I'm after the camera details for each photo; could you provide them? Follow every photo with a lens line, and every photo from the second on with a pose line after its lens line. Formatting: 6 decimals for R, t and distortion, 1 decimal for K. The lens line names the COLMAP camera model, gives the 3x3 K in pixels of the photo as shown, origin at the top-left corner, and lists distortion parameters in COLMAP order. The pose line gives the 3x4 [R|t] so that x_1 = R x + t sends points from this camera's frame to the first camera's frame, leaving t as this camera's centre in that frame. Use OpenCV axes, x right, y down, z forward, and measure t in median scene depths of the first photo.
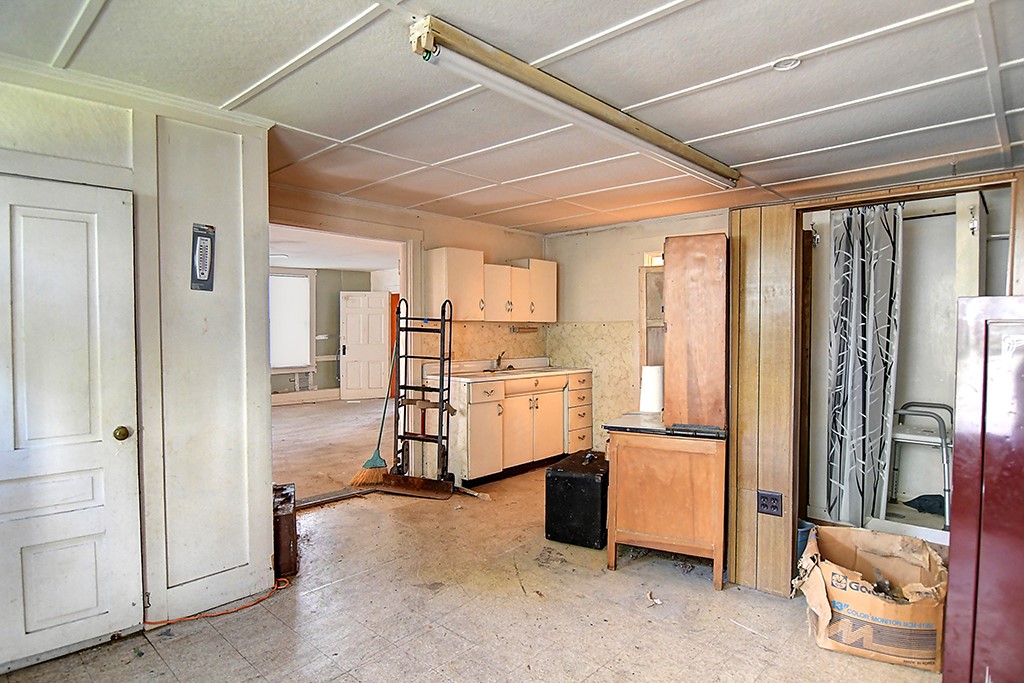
lens RADIAL K [[550.7, 0, 514.6], [0, 550.7, 341.2], [0, 0, 1]] dist [-0.001842, -0.001833]
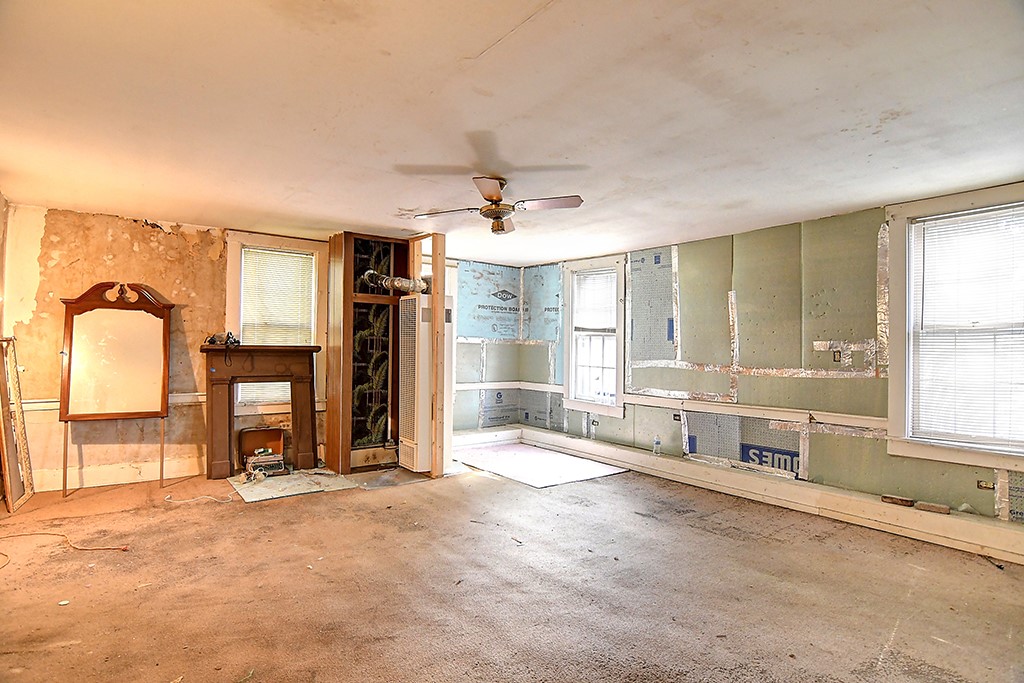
lens RADIAL K [[550.7, 0, 514.6], [0, 550.7, 341.2], [0, 0, 1]] dist [-0.001842, -0.001833]
pose [[-0.173860, -0.009314, -0.984726, 0.021168], [-0.040342, 0.999183, -0.002329, -0.013886], [0.983944, 0.039321, -0.174093, 0.718050]]
